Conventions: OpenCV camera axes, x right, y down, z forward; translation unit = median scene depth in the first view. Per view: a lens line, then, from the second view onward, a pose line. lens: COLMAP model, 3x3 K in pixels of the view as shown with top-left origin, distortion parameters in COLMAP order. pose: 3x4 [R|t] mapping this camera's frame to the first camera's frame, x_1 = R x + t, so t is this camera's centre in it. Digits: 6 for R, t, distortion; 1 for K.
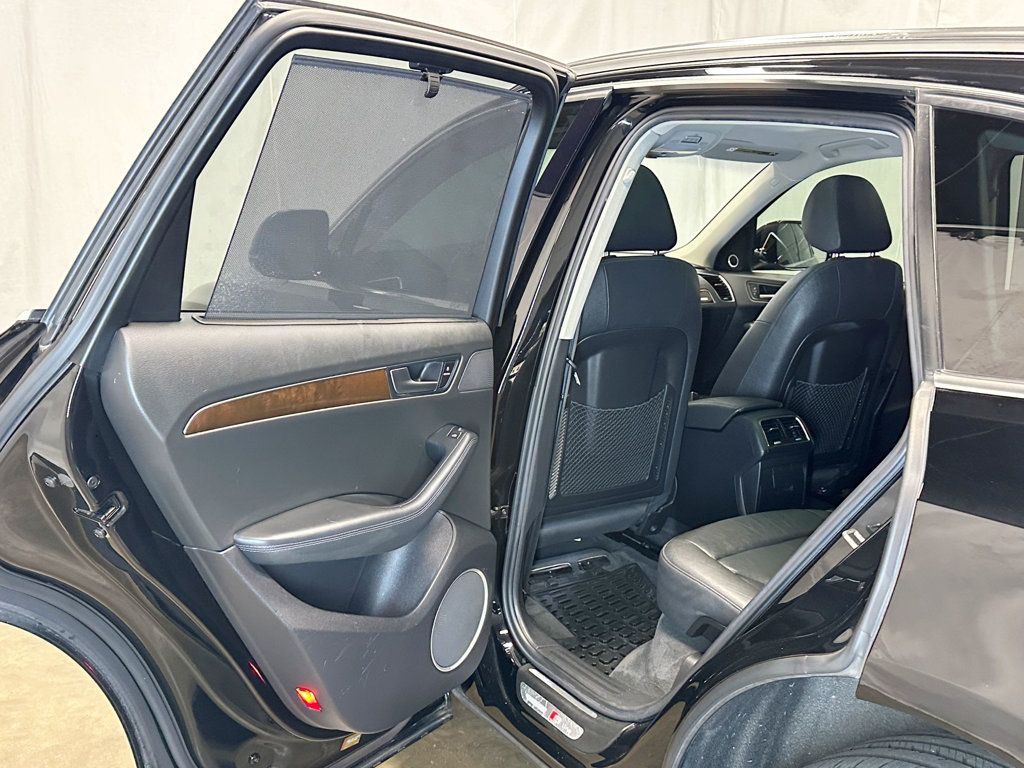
lens RADIAL K [[987.1, 0, 512.0], [0, 987.1, 384.0], [0, 0, 1]] dist [0.154361, -0.237930]
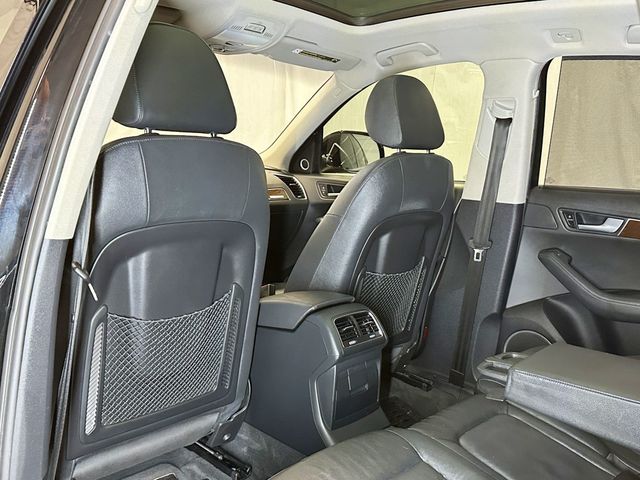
lens RADIAL K [[616.9, 0, 320.0], [0, 616.9, 240.0], [0, 0, 1]] dist [0.154361, -0.237930]
pose [[0.972949, -0.021909, 0.229978, 0.093808], [0.029182, 0.999174, -0.028271, -0.019758], [-0.229169, 0.034218, 0.972785, 0.390403]]
